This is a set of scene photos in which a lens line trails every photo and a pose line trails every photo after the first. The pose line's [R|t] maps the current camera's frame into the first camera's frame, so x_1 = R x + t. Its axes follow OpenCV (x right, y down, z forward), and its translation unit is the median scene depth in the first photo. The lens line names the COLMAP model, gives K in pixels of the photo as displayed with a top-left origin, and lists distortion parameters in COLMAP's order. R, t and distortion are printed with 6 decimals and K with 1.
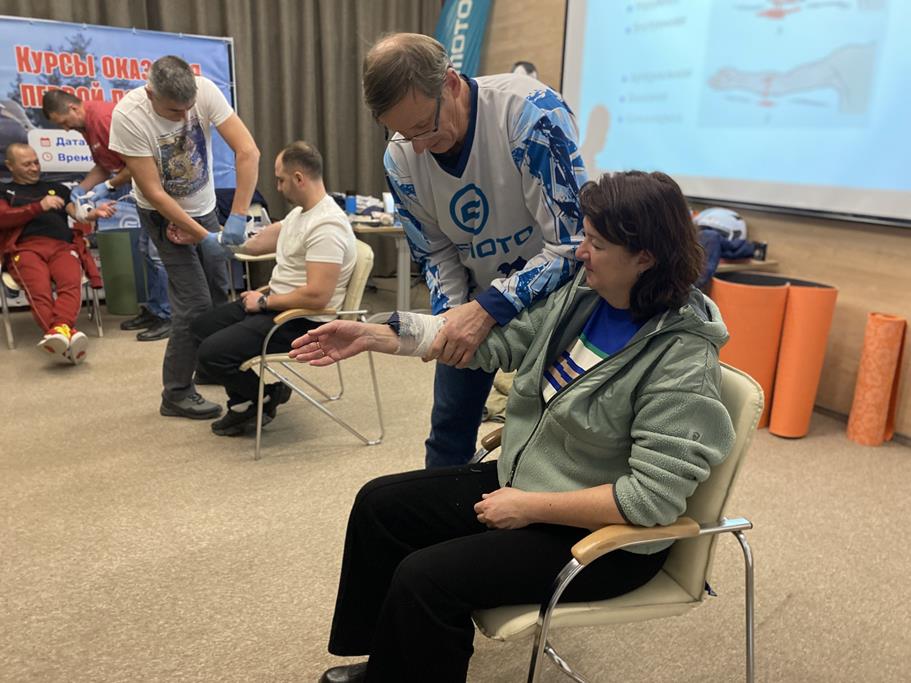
lens RADIAL K [[743.5, 0, 463.9], [0, 743.5, 343.6], [0, 0, 1]] dist [0.051861, -0.037756]
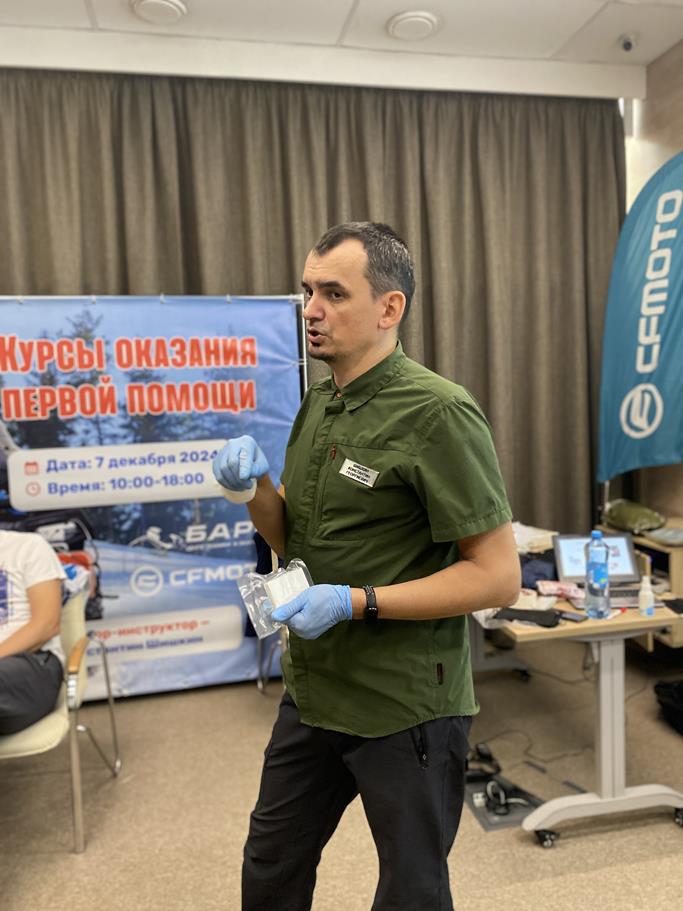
lens RADIAL K [[743.5, 0, 337.7], [0, 743.5, 450.9], [0, 0, 1]] dist [0.051861, -0.037756]
pose [[0.952041, -0.042593, -0.302991, -0.094352], [-0.014359, 0.982953, -0.183297, -0.166557], [0.305633, 0.178857, 0.935200, 0.463627]]
